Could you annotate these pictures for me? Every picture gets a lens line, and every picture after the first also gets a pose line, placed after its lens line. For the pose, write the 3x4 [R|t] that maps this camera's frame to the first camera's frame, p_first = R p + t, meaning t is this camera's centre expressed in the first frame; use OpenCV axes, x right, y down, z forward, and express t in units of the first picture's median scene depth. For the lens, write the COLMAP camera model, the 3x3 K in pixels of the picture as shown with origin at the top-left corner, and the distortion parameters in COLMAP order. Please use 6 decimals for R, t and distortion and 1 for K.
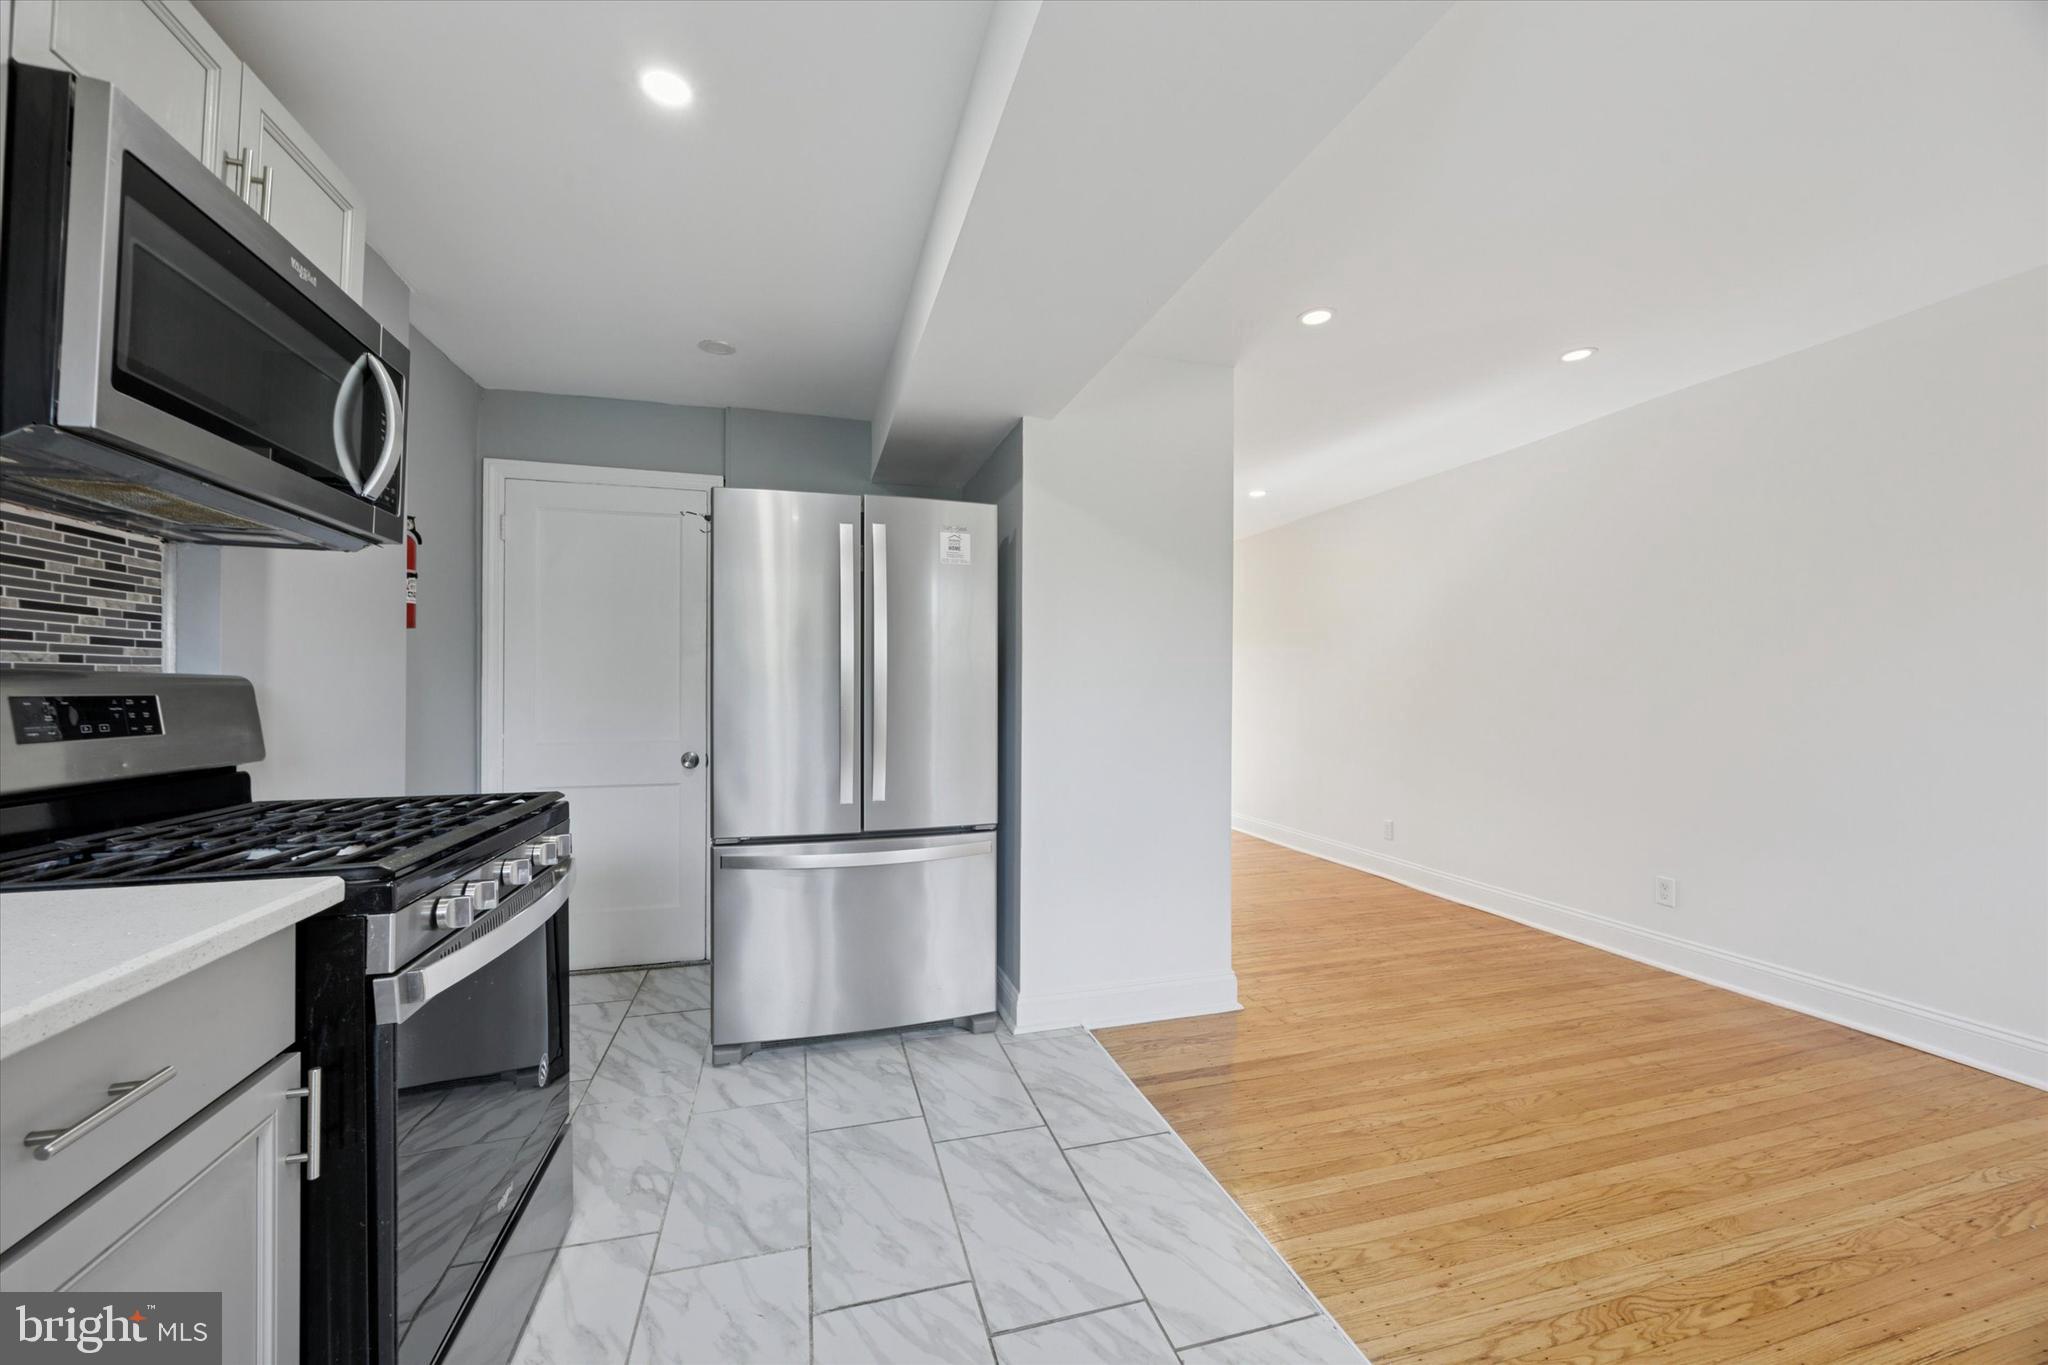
lens RADIAL K [[776.5, 0, 1010.3], [0, 776.5, 683.1], [0, 0, 1]] dist [-0.001314, -0.000003]
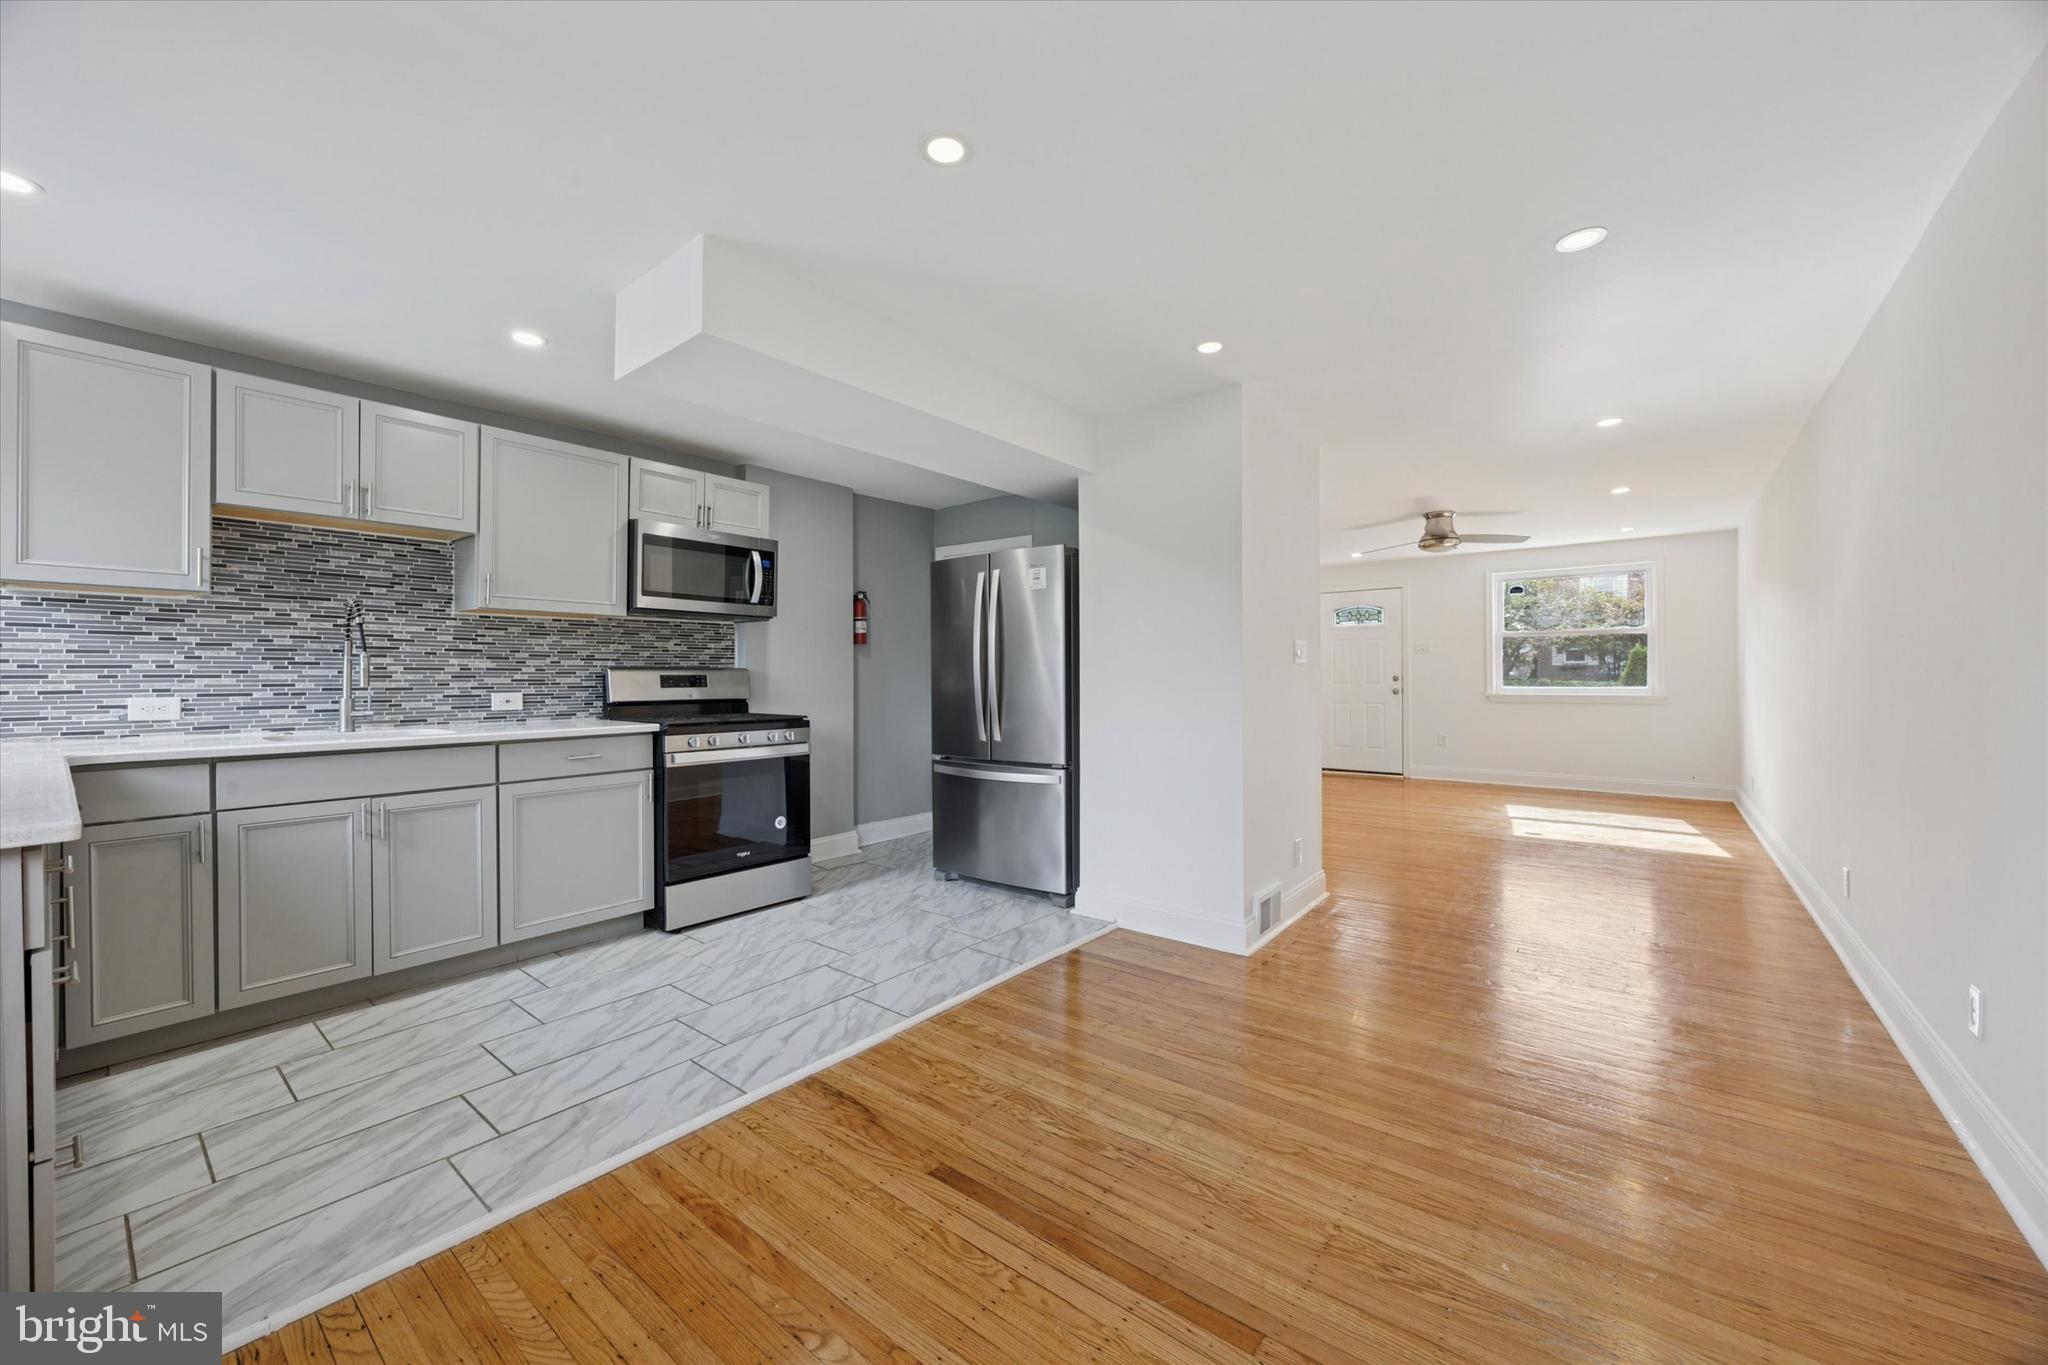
lens RADIAL K [[782.2, 0, 1024.0], [0, 782.2, 682.5], [0, 0, 1]] dist [-0.001959, -0.000051]
pose [[0.581267, 0.005283, -0.813695, 1.732633], [0.007866, 0.999896, 0.012110, 0.014442], [0.813675, -0.013440, 0.581165, 0.148726]]
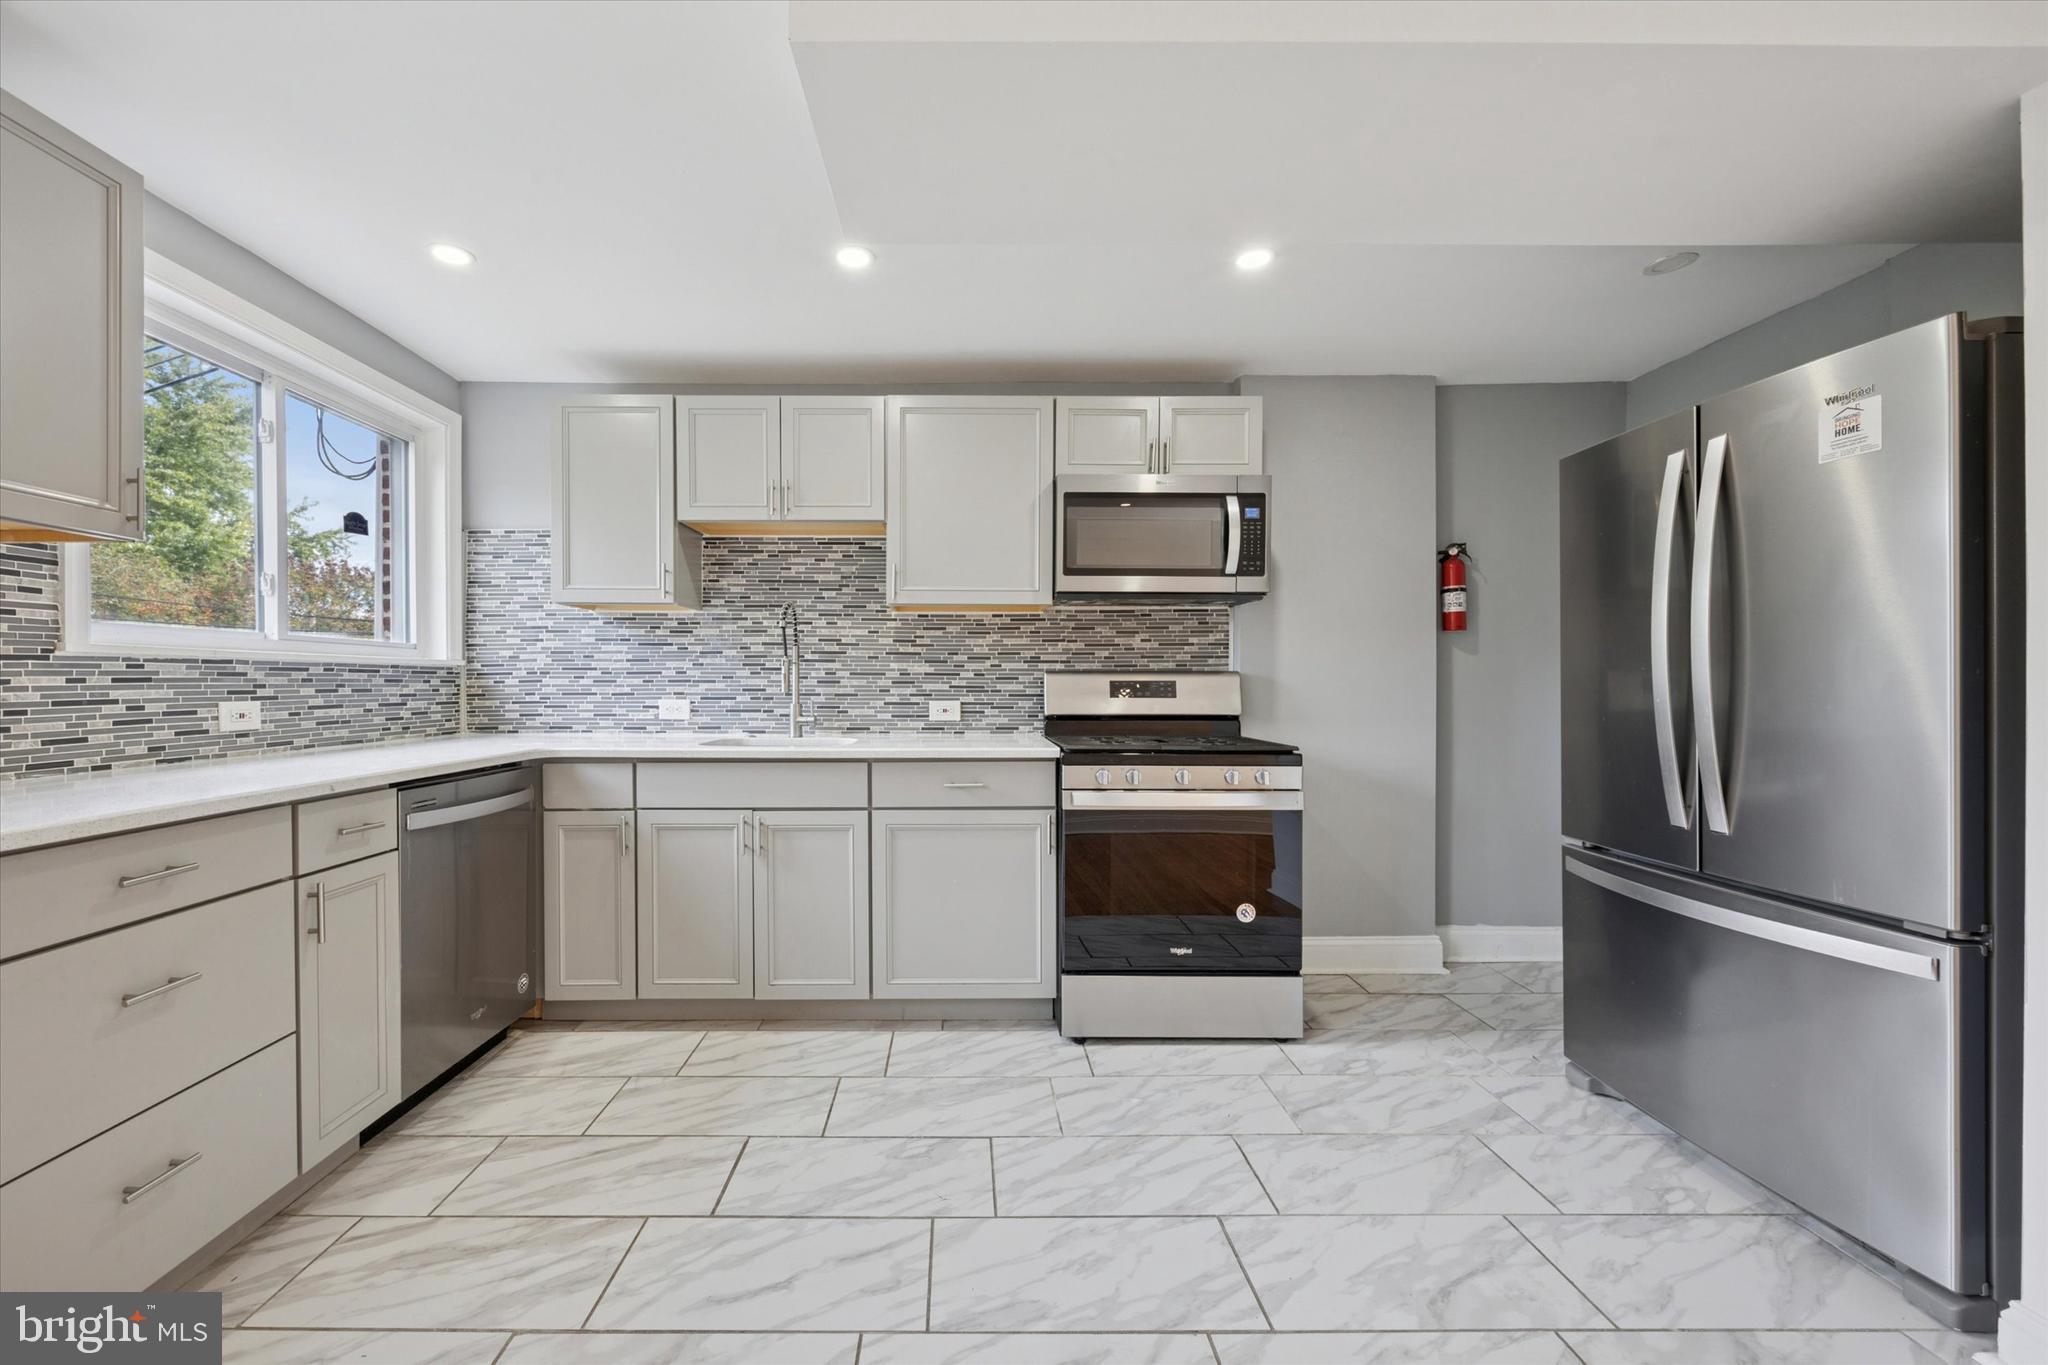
lens RADIAL K [[804.2, 0, 957.3], [0, 804.2, 688.1], [0, 0, 1]] dist [-0.004564, 0.000042]
pose [[-0.274805, 0.002916, -0.961496, 1.038306], [0.005213, 0.999985, 0.001543, 0.023791], [0.961486, -0.004588, -0.274816, 0.790038]]
